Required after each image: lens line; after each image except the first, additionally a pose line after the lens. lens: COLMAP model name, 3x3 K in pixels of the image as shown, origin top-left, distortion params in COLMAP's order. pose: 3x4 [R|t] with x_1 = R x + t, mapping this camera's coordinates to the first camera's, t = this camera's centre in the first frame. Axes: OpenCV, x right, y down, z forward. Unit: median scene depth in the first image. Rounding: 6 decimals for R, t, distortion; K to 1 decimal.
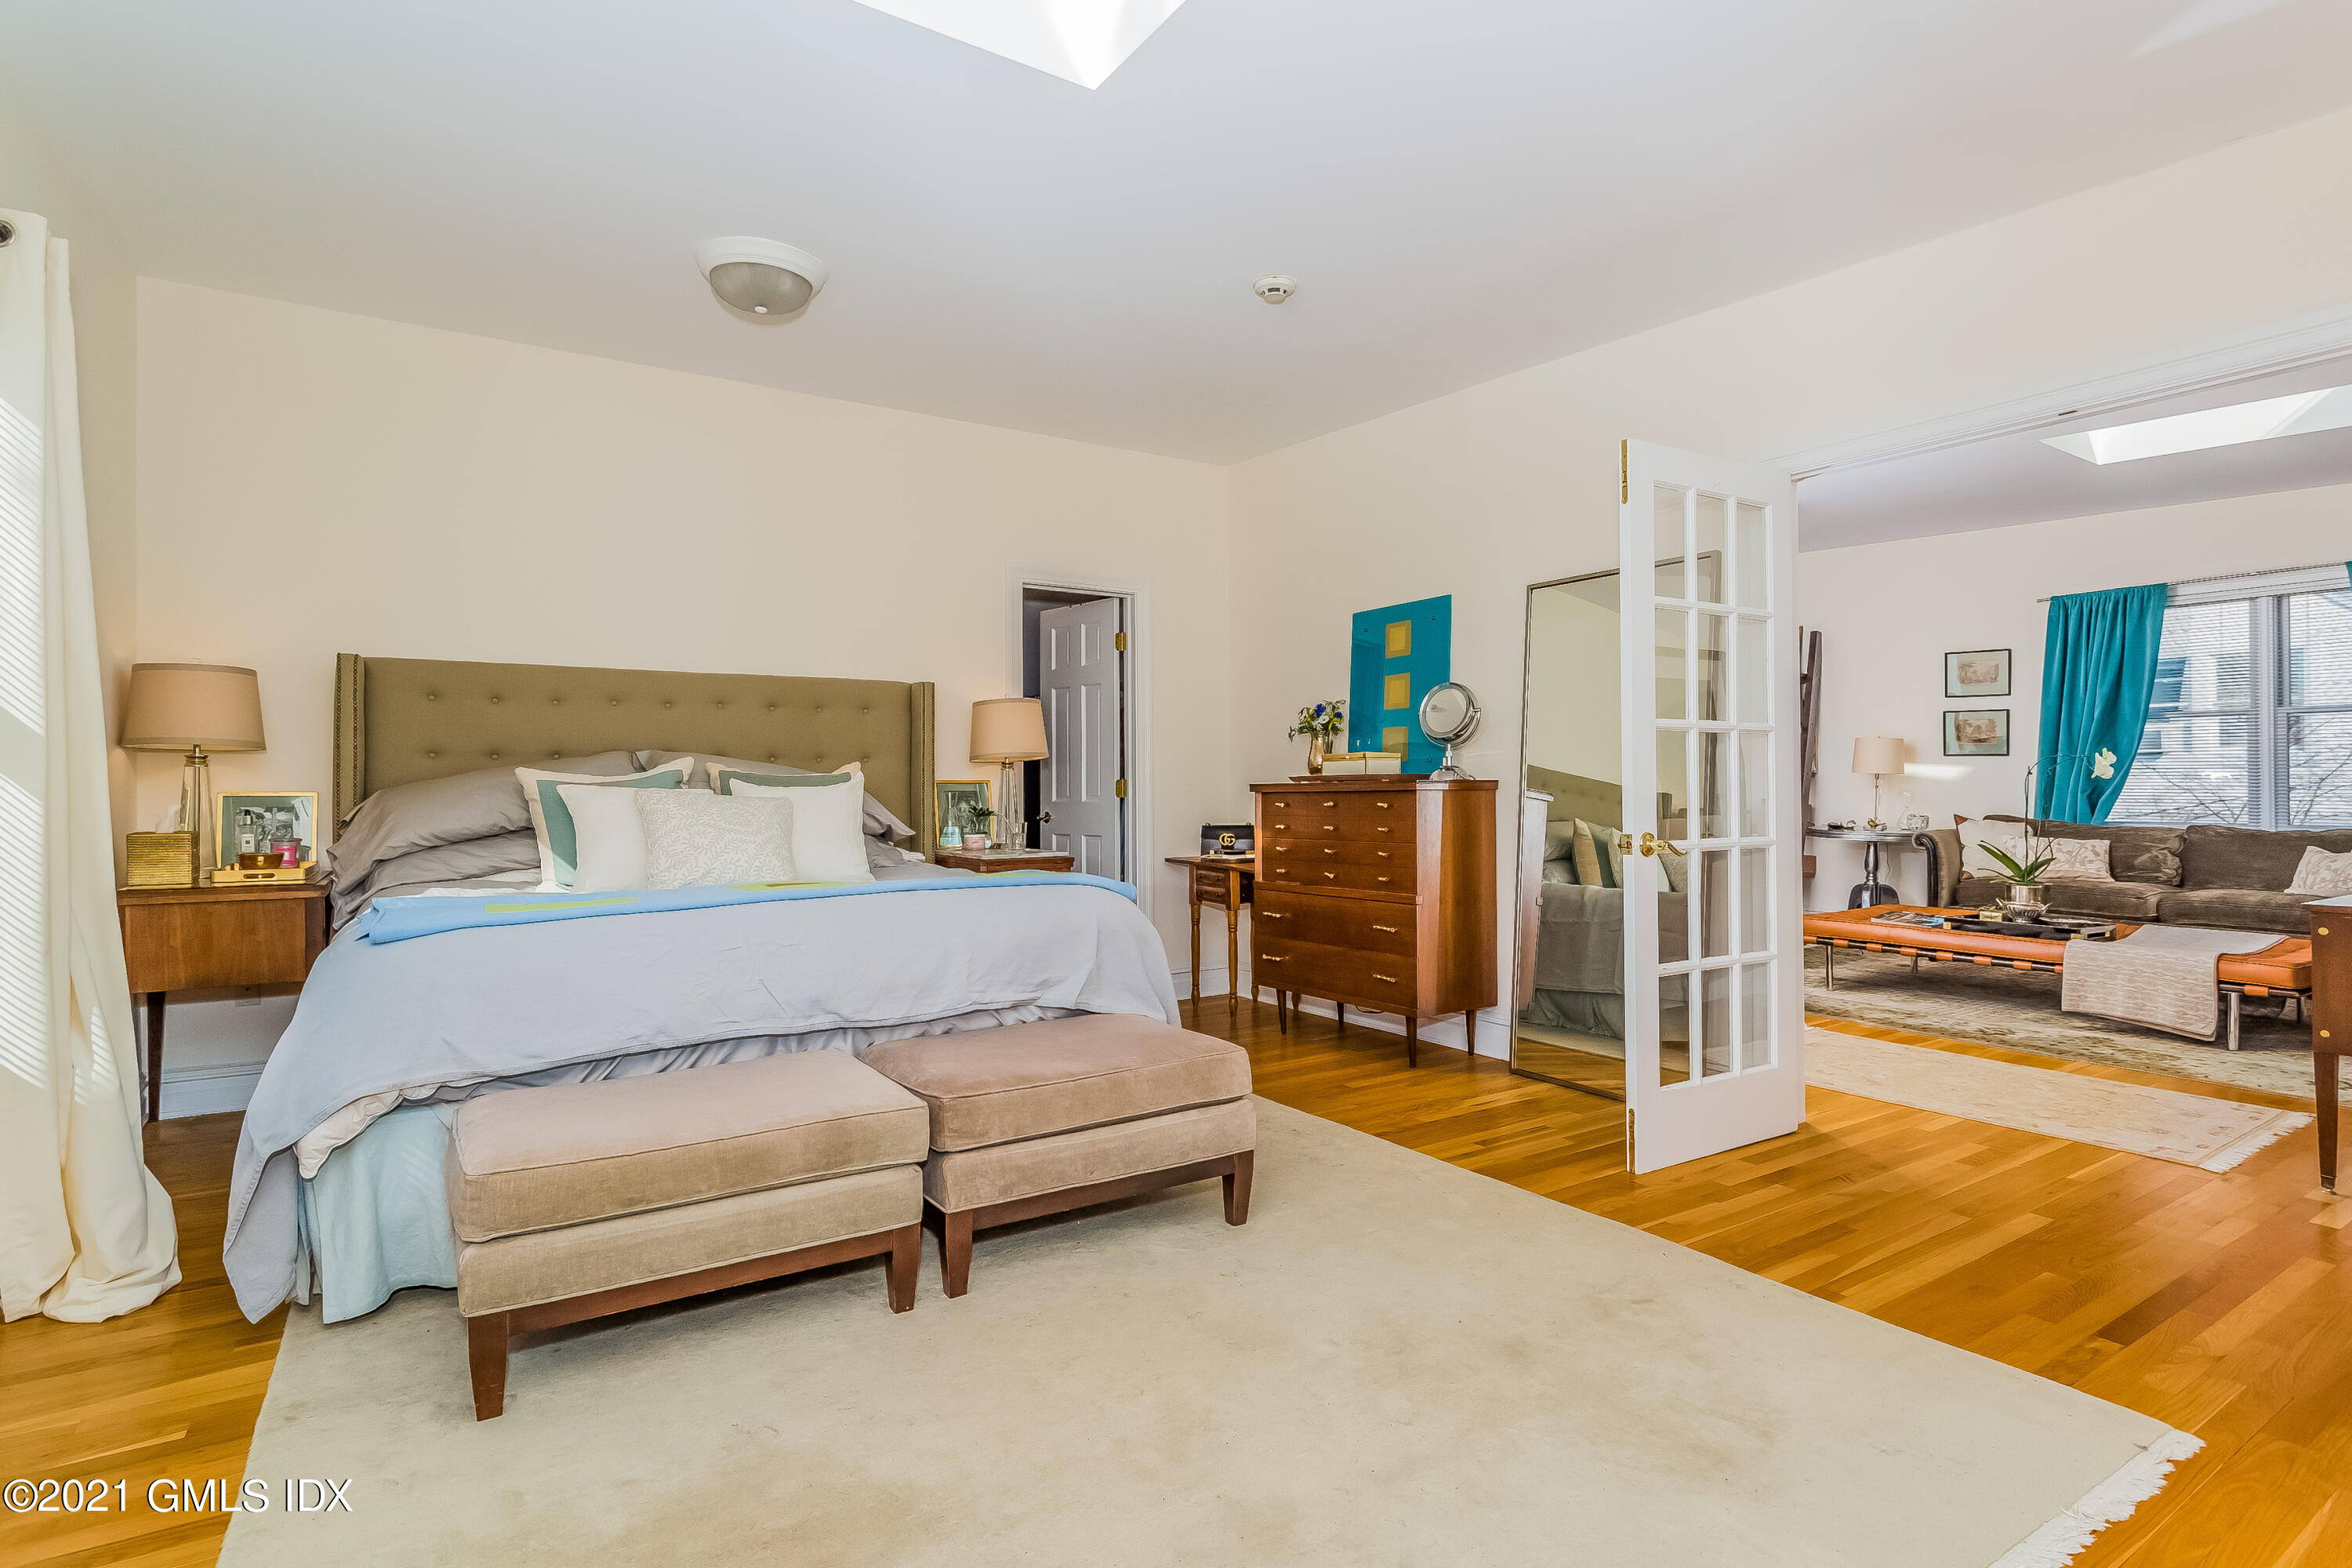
lens RADIAL K [[1163.3, 0, 1176.0], [0, 1163.3, 784.0], [0, 0, 1]] dist [0.012078, -0.008636]
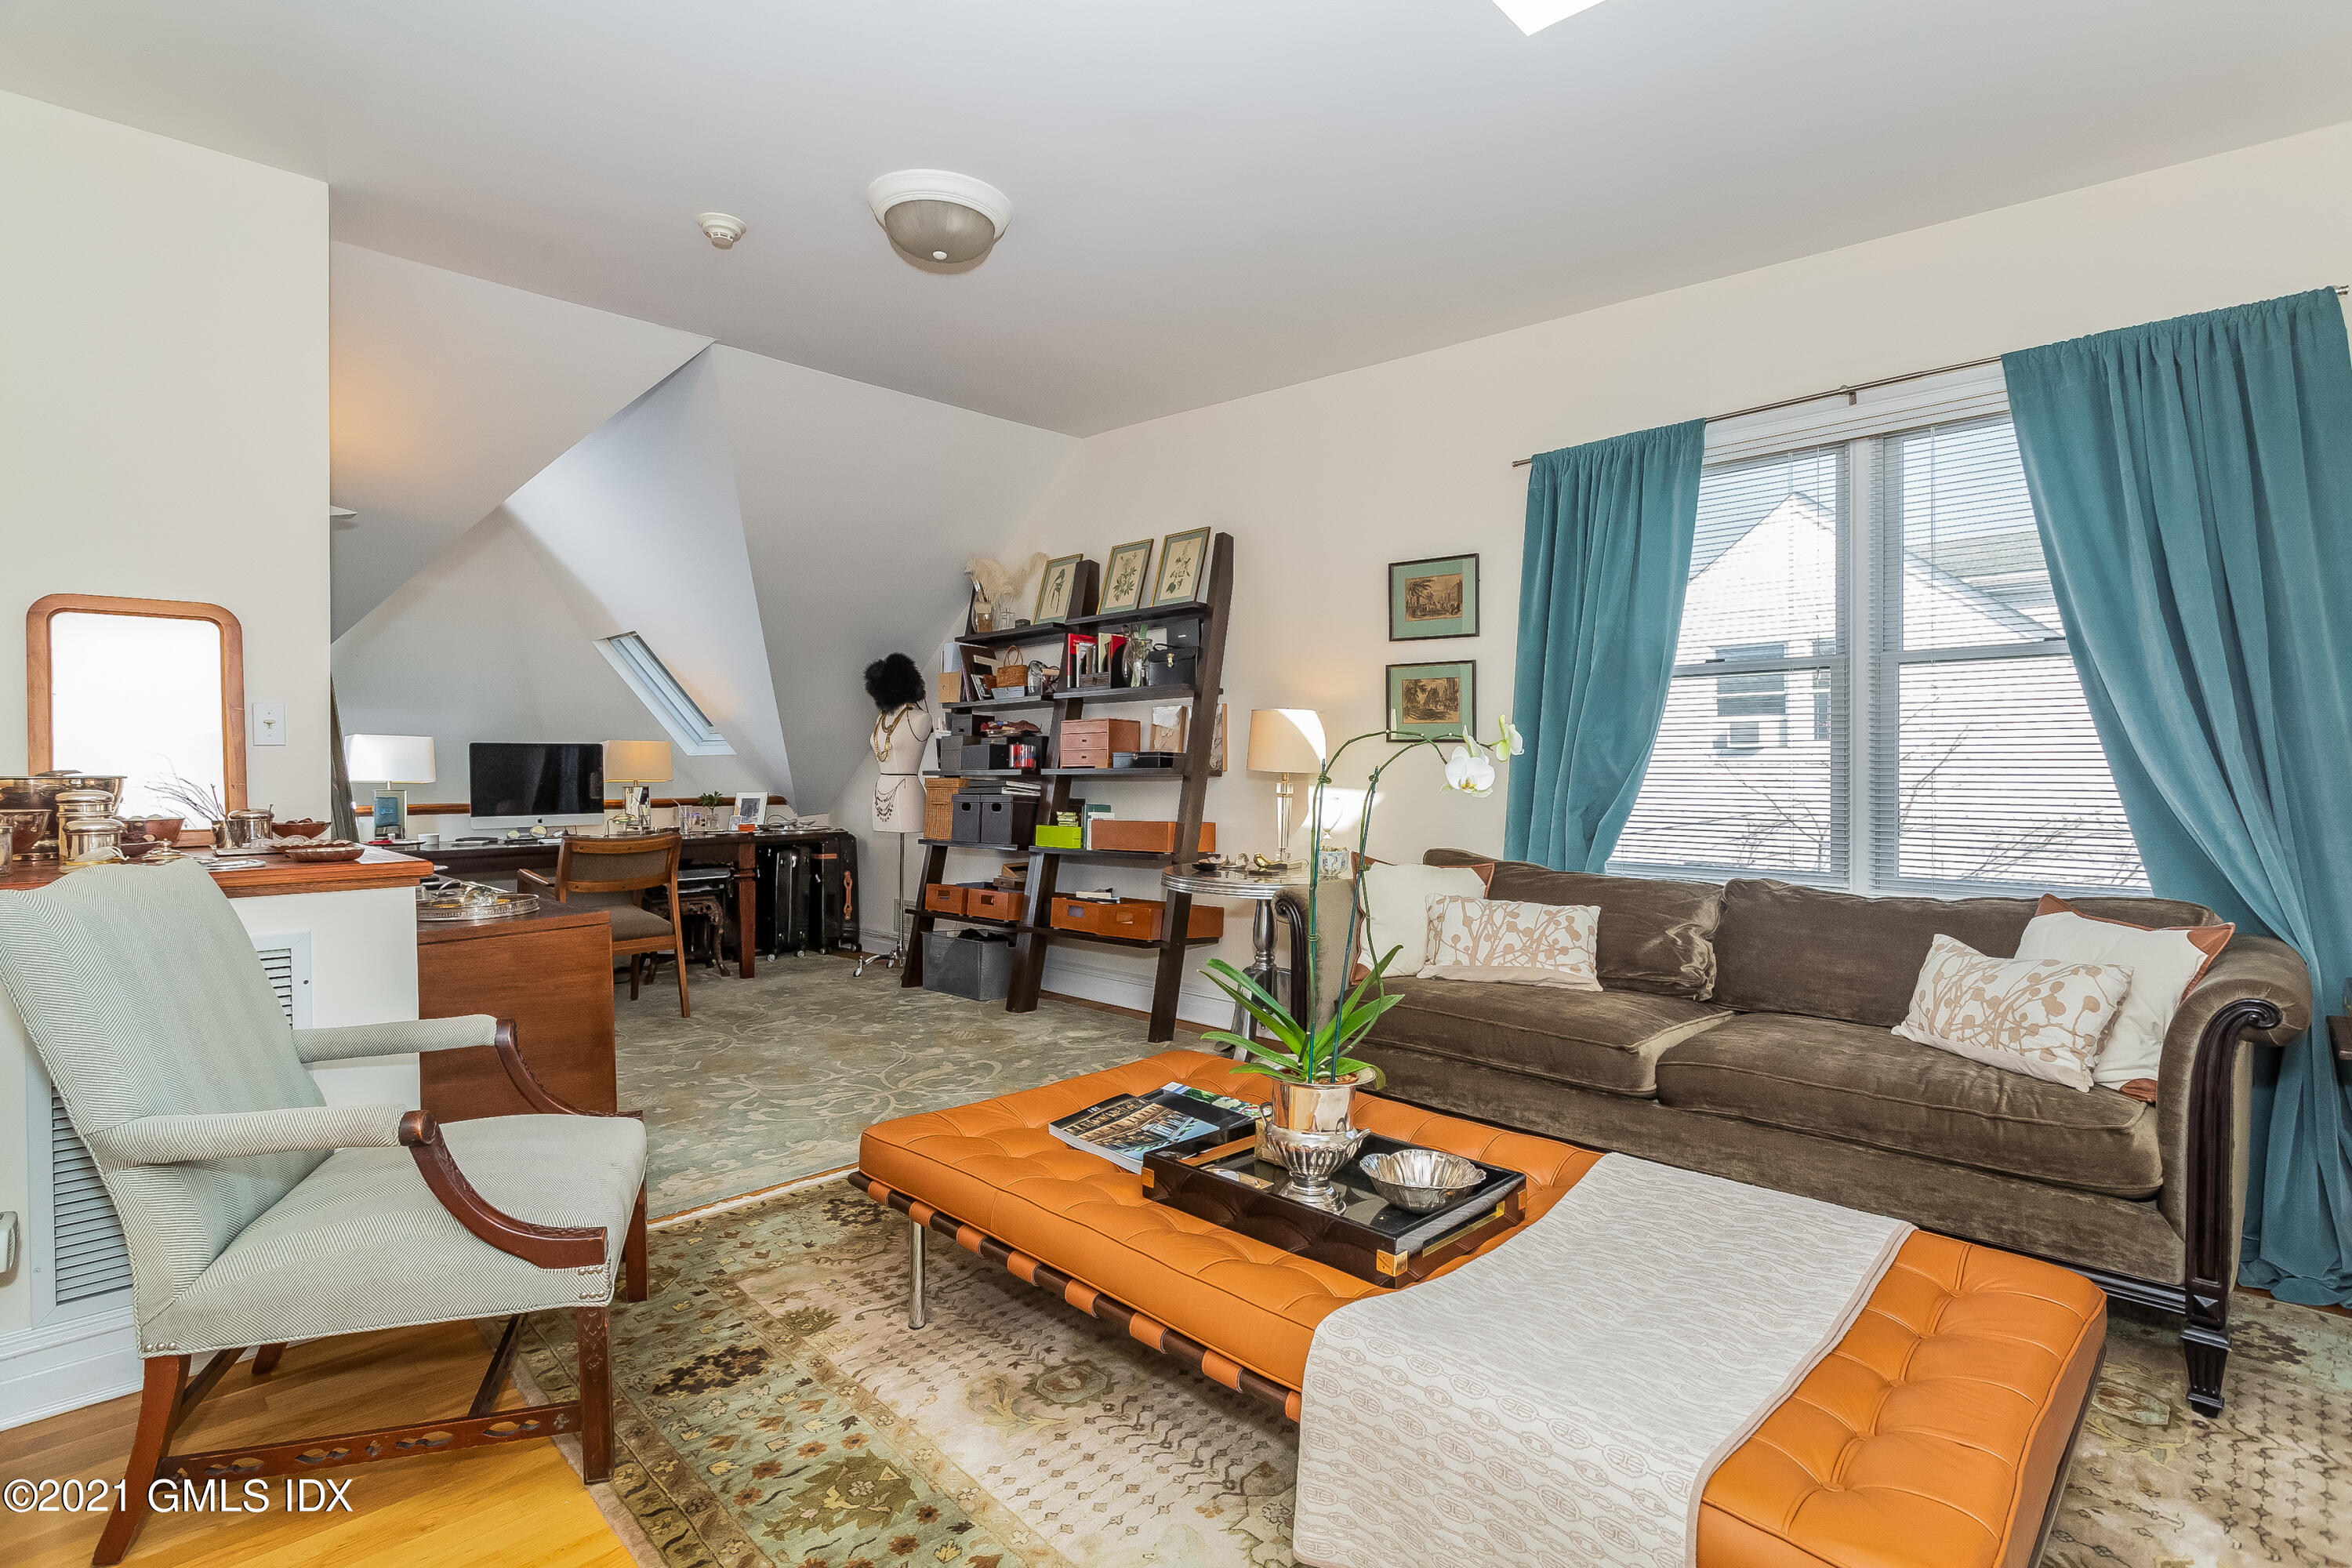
lens RADIAL K [[1163.3, 0, 1176.0], [0, 1163.3, 784.0], [0, 0, 1]] dist [0.012078, -0.008636]
pose [[0.974340, -0.002764, 0.225064, 0.504286], [-0.000414, 0.999901, 0.014074, -0.013142], [-0.225080, -0.013806, 0.974242, 0.545312]]
